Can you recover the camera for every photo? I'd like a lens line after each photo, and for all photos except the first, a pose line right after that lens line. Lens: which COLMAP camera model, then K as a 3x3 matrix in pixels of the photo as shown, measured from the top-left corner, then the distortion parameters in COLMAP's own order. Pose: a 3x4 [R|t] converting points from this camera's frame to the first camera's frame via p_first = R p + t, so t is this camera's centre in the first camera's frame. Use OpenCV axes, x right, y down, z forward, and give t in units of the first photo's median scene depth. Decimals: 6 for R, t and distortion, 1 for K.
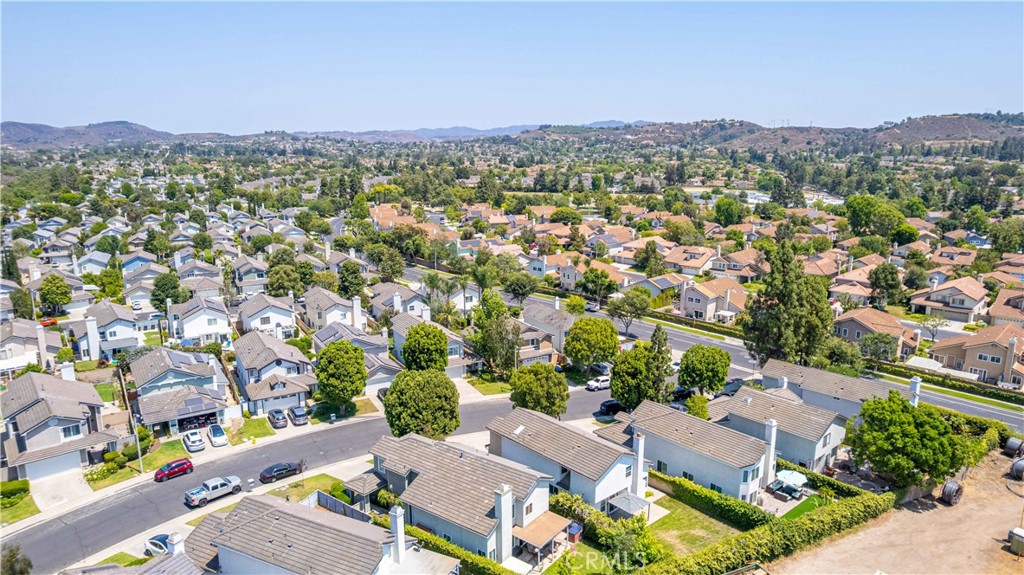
lens RADIAL K [[652.9, 0, 512.8], [0, 652.9, 289.3], [0, 0, 1]] dist [-0.083353, 0.071559]
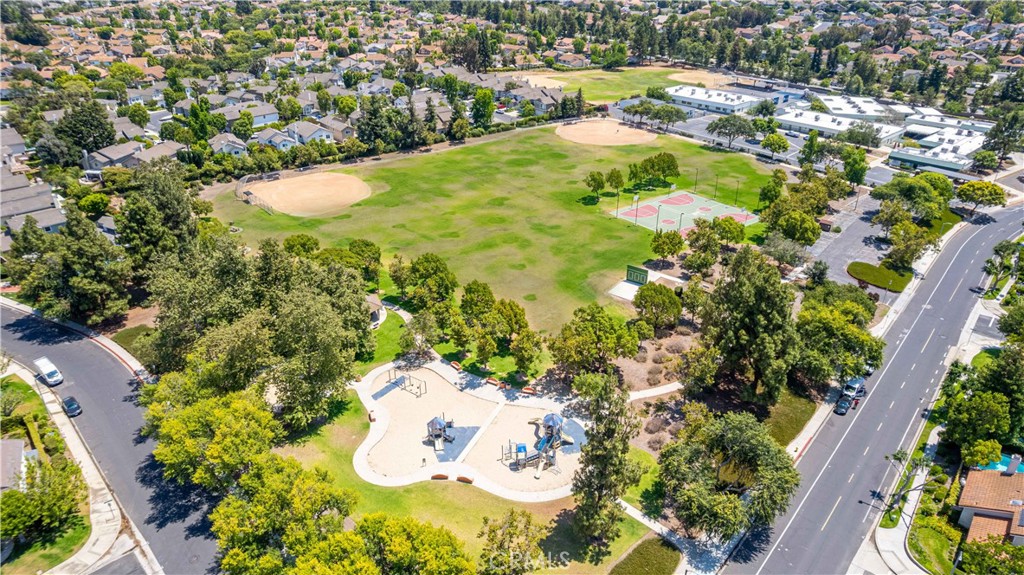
lens RADIAL K [[652.9, 0, 512.8], [0, 652.9, 289.3], [0, 0, 1]] dist [-0.083353, 0.071559]
pose [[0.688514, -0.332278, 0.644624, -0.072975], [0.151568, 0.935163, 0.320152, -0.073983], [-0.709208, -0.122725, 0.694235, 0.262151]]
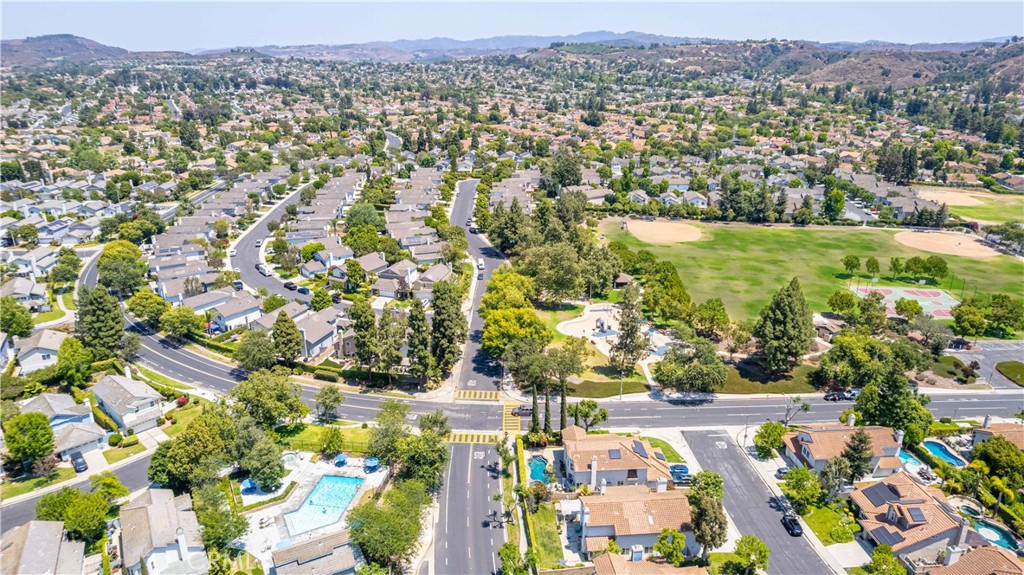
lens RADIAL K [[652.9, 0, 512.8], [0, 652.9, 289.3], [0, 0, 1]] dist [-0.083353, 0.071559]
pose [[0.999577, -0.010215, 0.027220, -0.062156], [0.006656, 0.991784, 0.127751, -0.064669], [-0.028301, -0.127516, 0.991433, 0.182481]]
